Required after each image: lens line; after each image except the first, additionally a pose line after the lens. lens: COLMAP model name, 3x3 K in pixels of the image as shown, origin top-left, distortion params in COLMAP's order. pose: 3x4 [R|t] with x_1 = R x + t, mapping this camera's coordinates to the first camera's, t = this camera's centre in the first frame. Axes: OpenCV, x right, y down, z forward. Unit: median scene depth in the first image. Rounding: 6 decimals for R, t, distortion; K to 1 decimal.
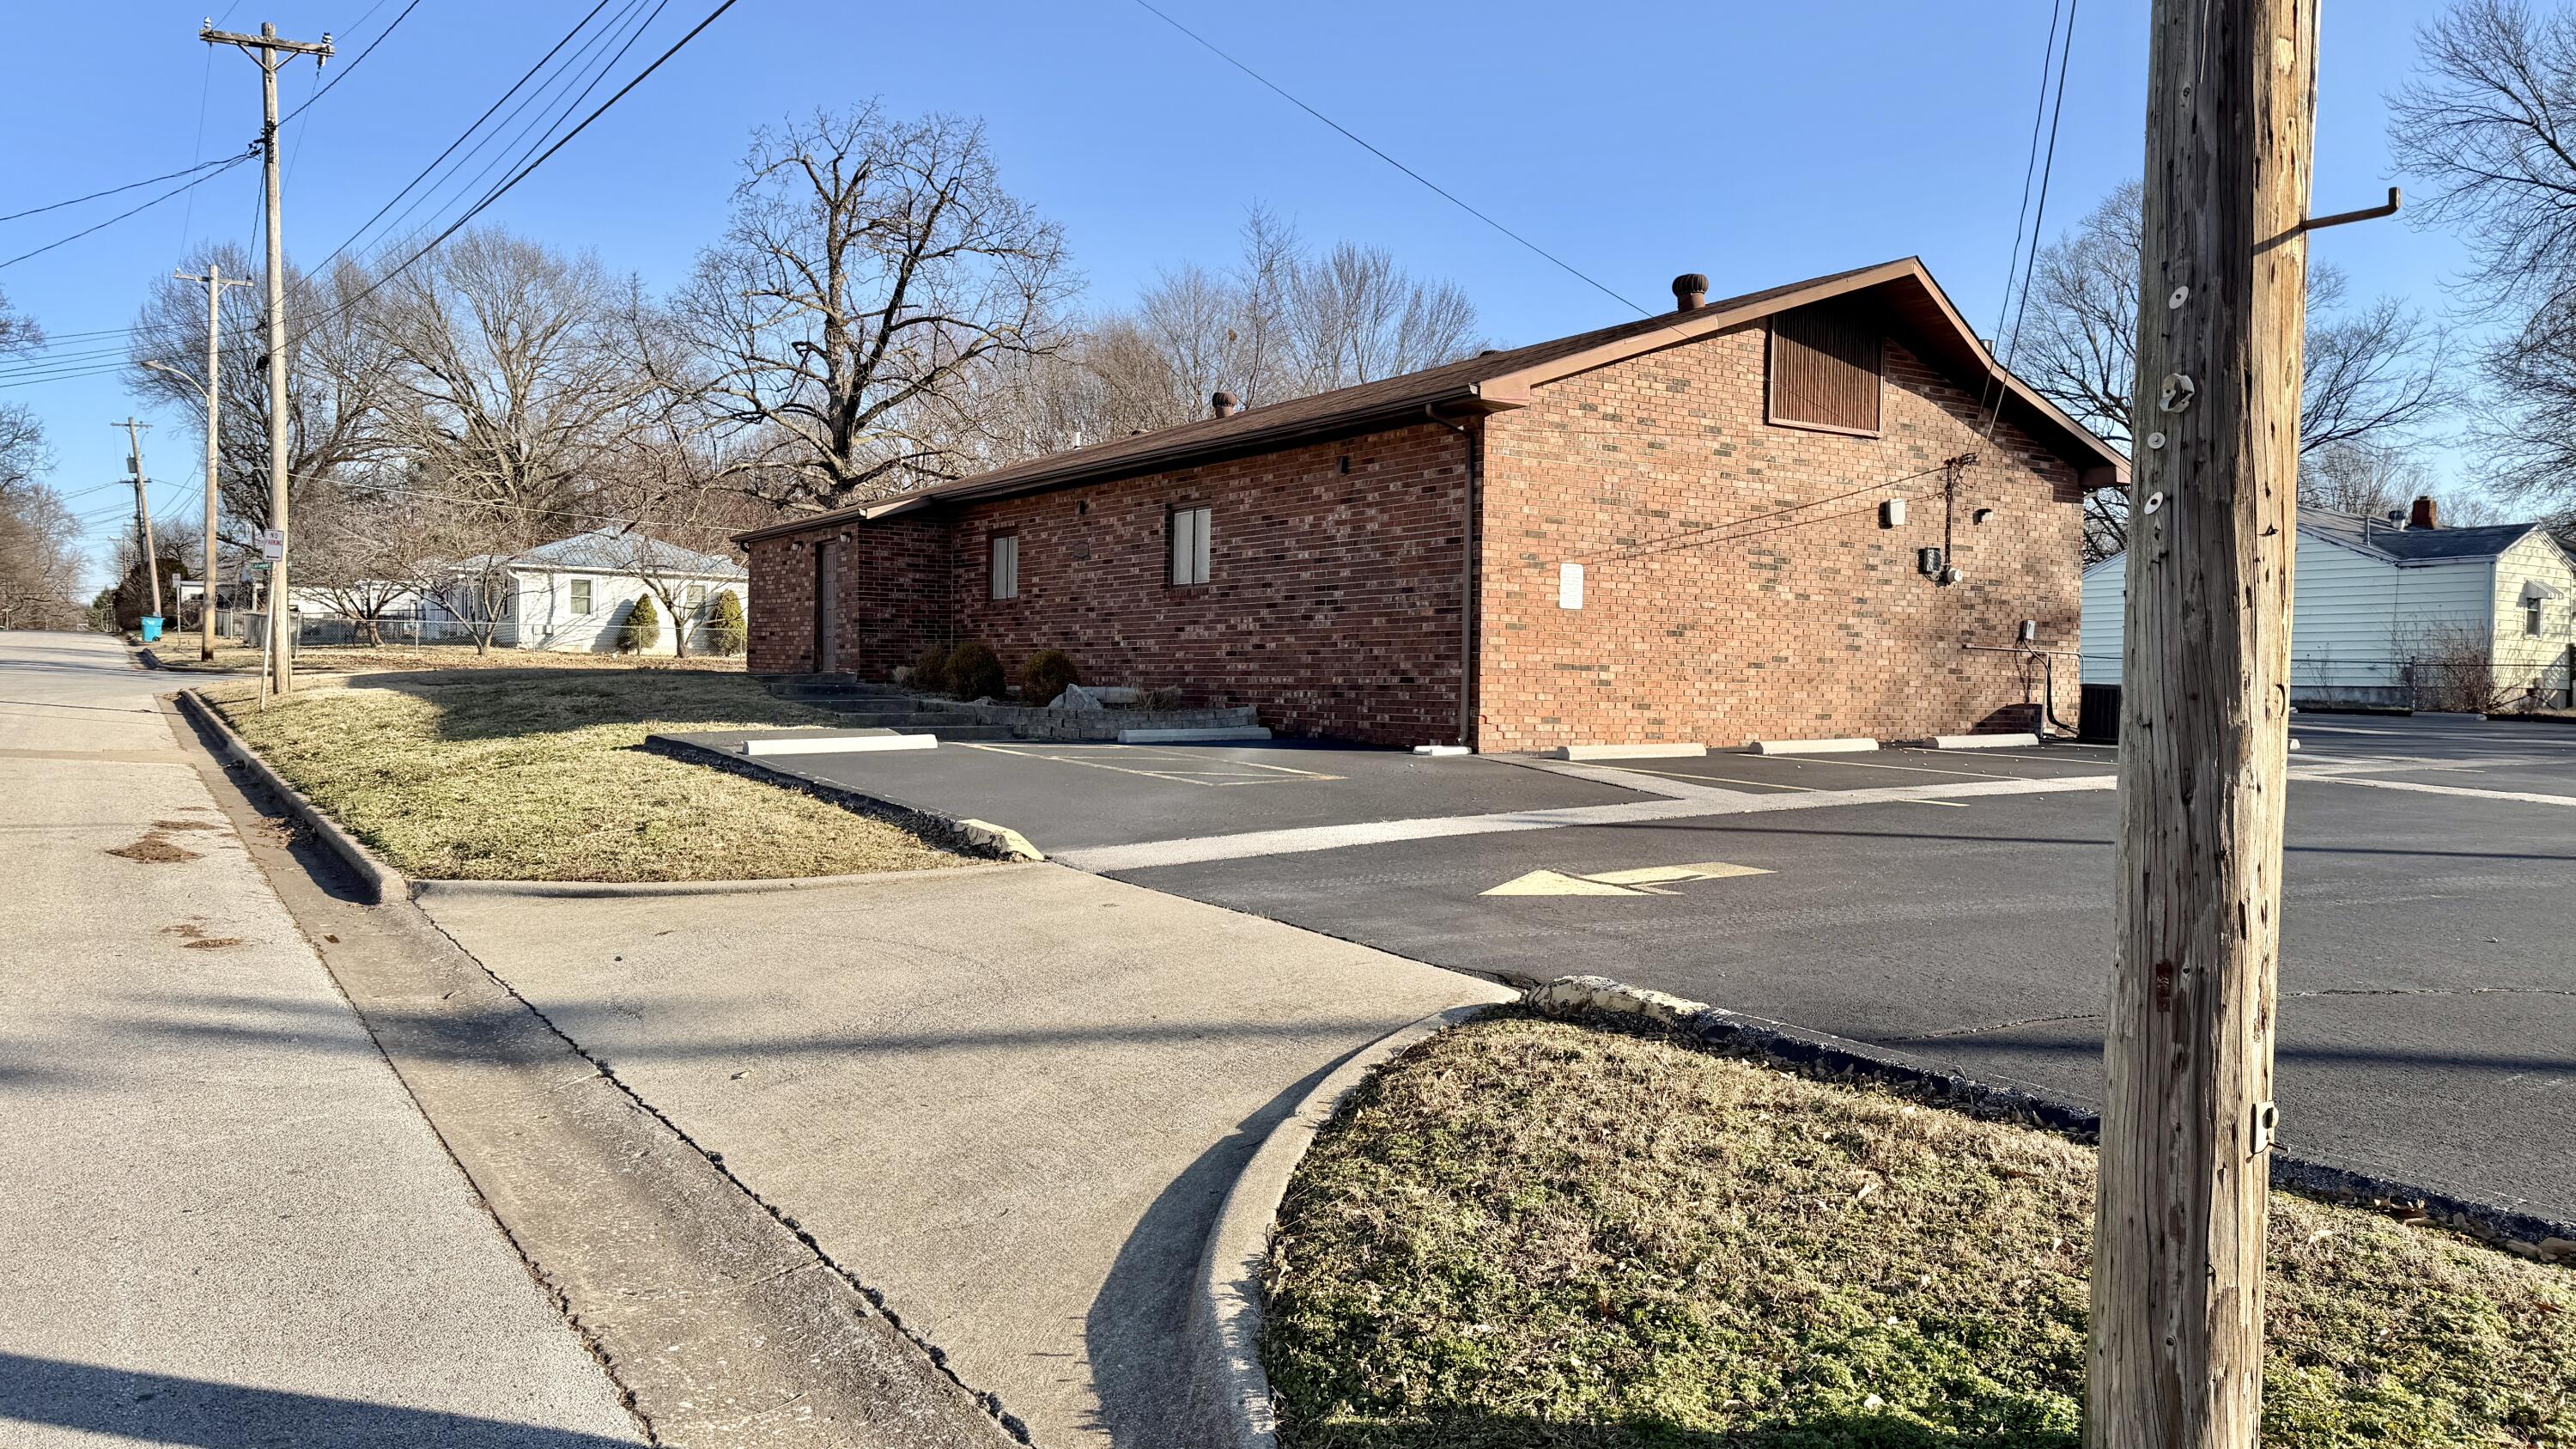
lens RADIAL K [[1778.9, 0, 1288.0], [0, 1778.9, 724.5], [0, 0, 1]] dist [0.225113, -0.507898]
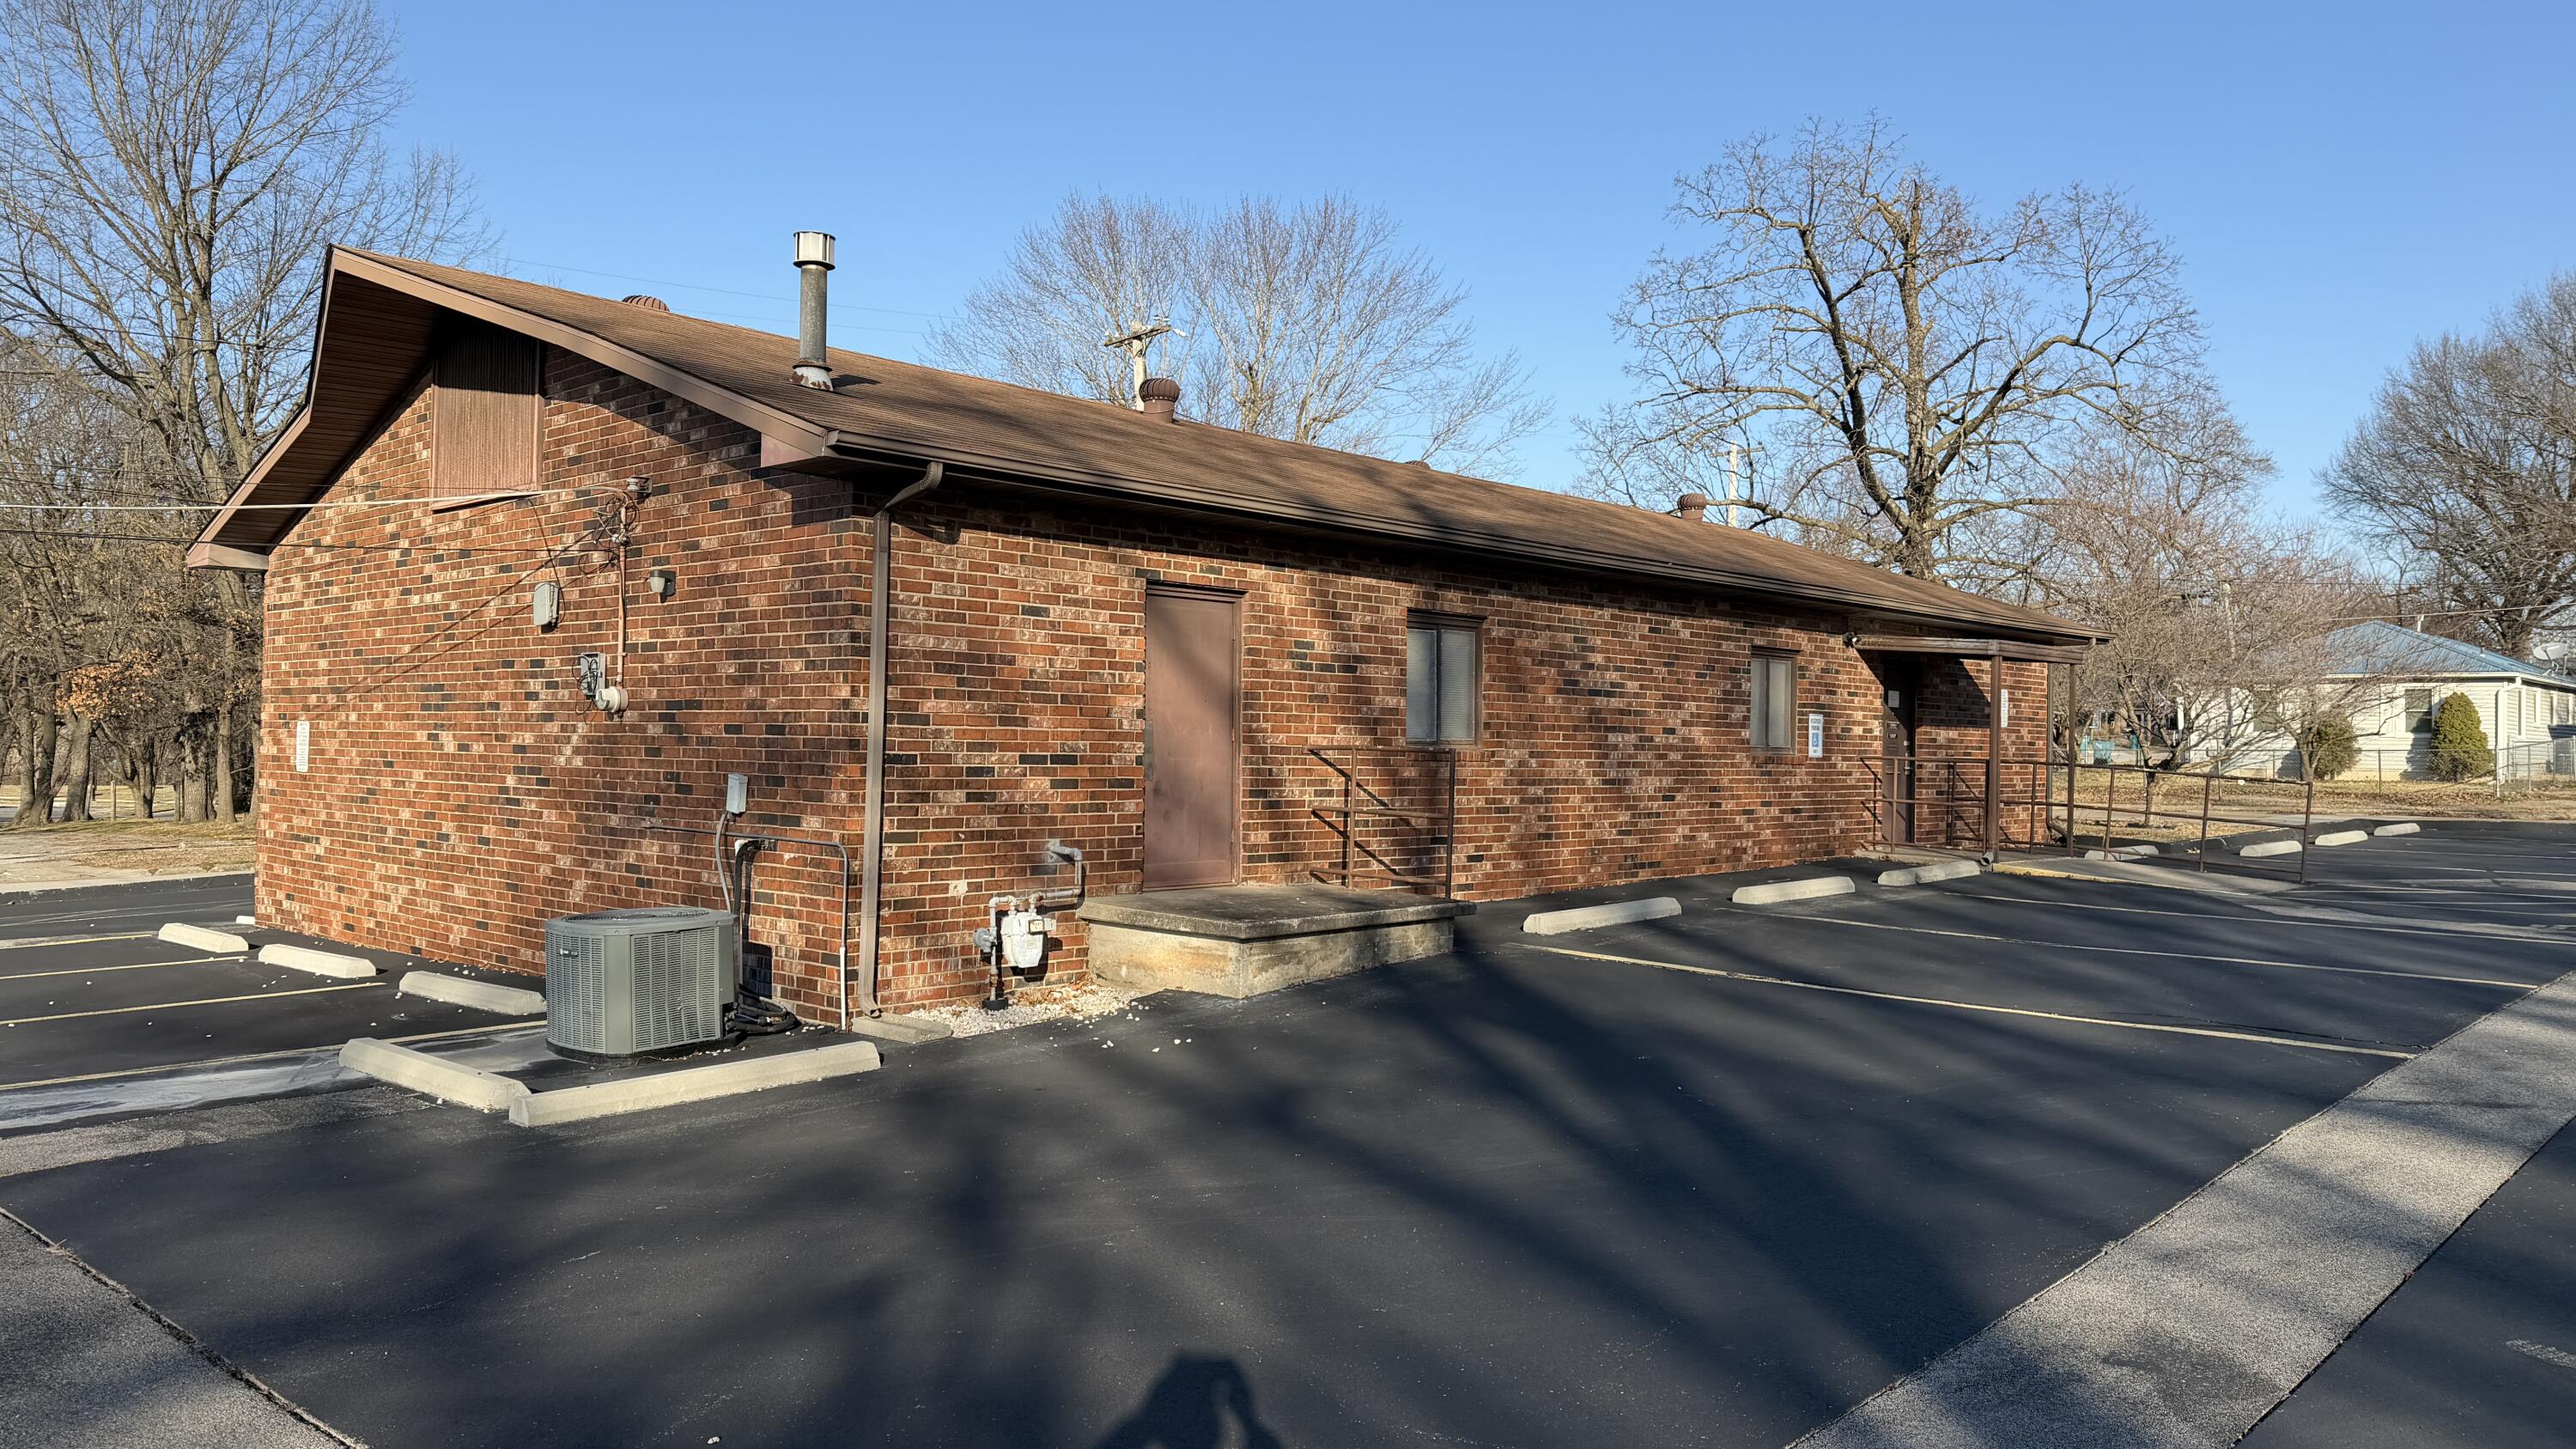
lens RADIAL K [[1795.6, 0, 1279.8], [0, 1795.6, 743.4], [0, 0, 1]] dist [0.130144, -0.202244]
pose [[0.233513, -0.020702, -0.972133, 0.860261], [-0.026398, 0.999270, -0.027621, -0.050672], [0.971995, 0.032112, 0.232796, 0.948729]]
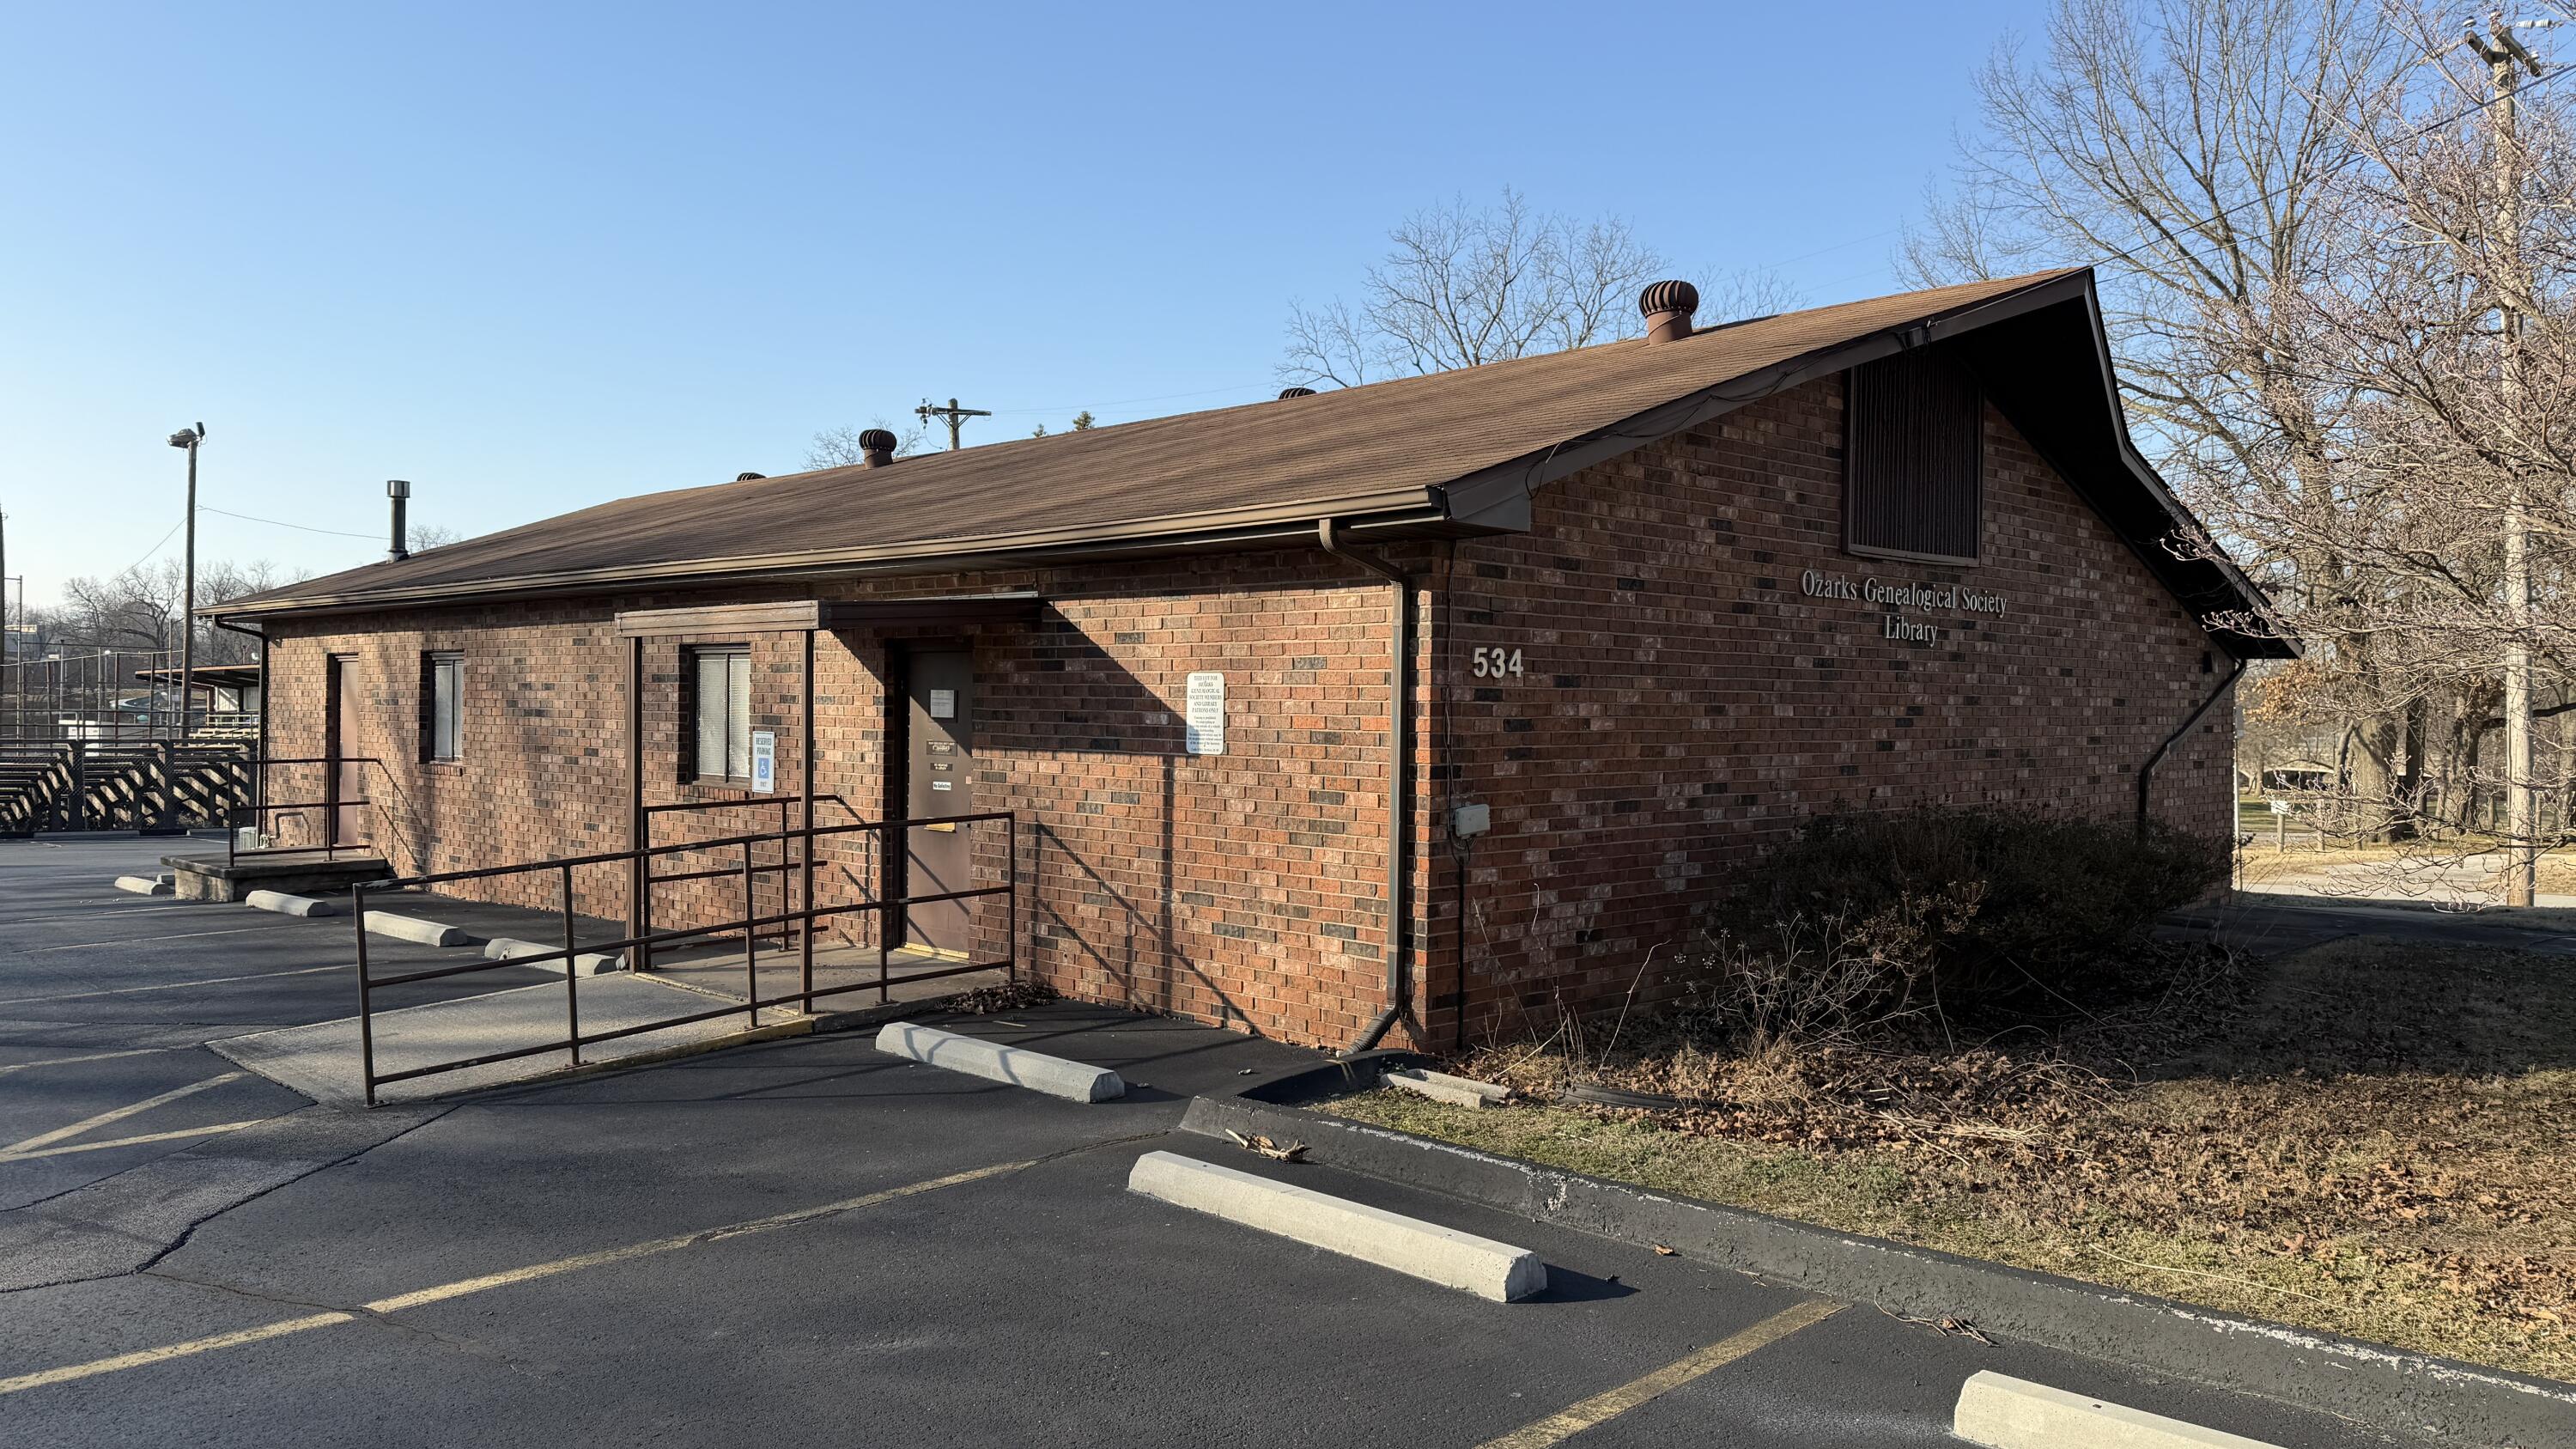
lens RADIAL K [[1795.6, 0, 1279.8], [0, 1795.6, 743.4], [0, 0, 1]] dist [0.130144, -0.202244]
pose [[-0.979440, -0.025361, -0.200136, 0.110528], [-0.033028, 0.998839, 0.035064, -0.111657], [0.199015, 0.040954, -0.979140, 1.921853]]
